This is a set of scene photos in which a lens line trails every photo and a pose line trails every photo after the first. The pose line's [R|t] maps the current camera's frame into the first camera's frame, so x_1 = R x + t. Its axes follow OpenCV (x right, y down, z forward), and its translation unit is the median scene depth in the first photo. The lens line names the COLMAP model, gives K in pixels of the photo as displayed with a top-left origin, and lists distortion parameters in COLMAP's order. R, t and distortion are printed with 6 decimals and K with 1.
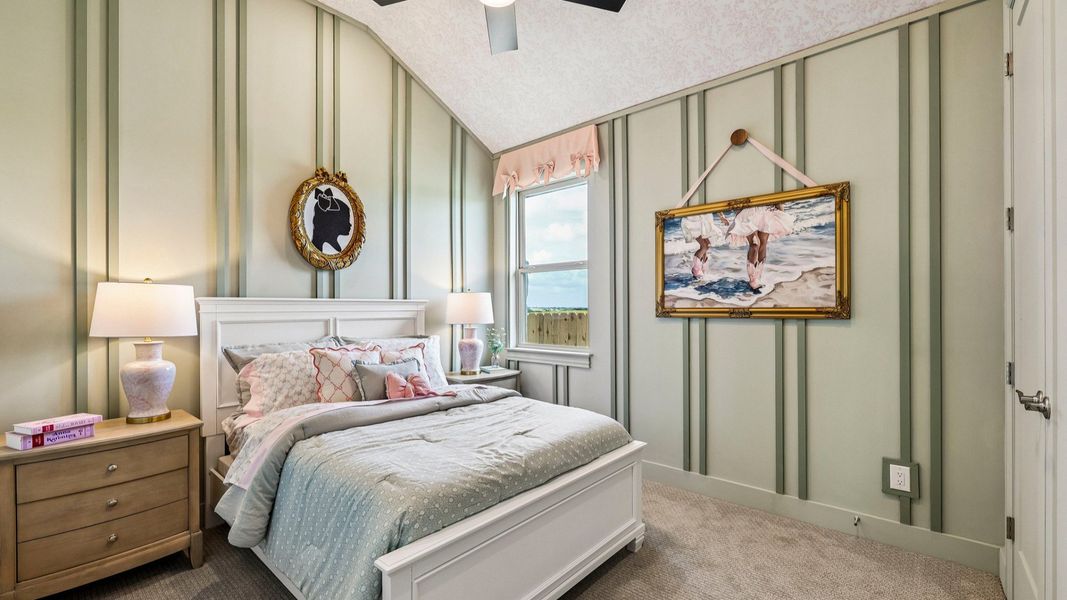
lens RADIAL K [[442.8, 0, 533.6], [0, 442.8, 306.2], [0, 0, 1]] dist [-0.003892, -0.000110]
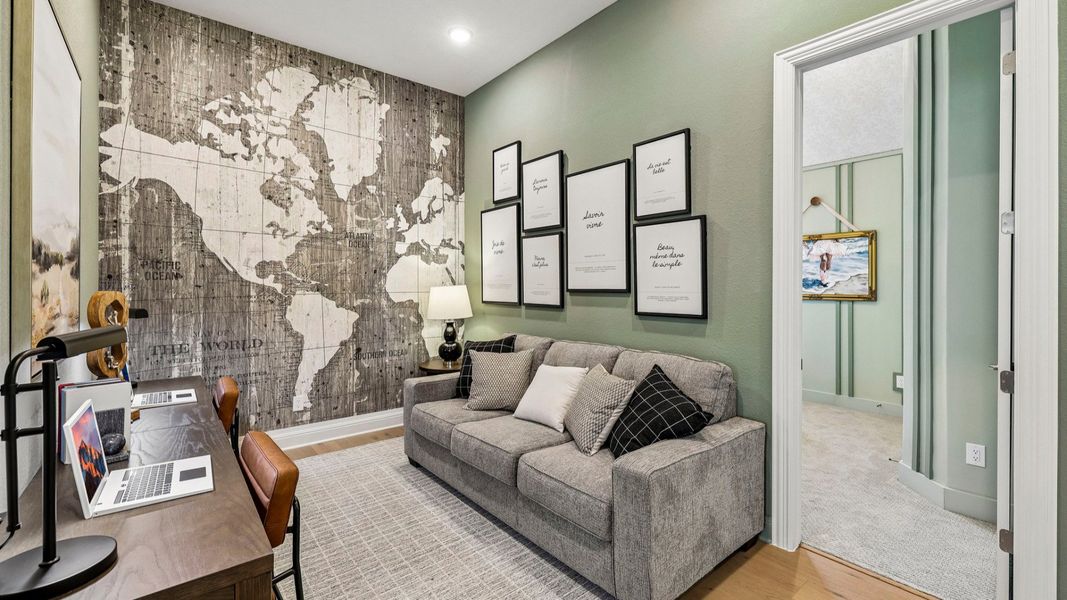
lens RADIAL K [[442.8, 0, 539.9], [0, 442.8, 280.8], [0, 0, 1]] dist [-0.003892, -0.000110]
pose [[0.992655, 0.010404, -0.120532, -0.471587], [-0.011889, 0.999862, -0.011615, -0.018753], [0.120395, 0.012962, 0.992641, -1.009271]]
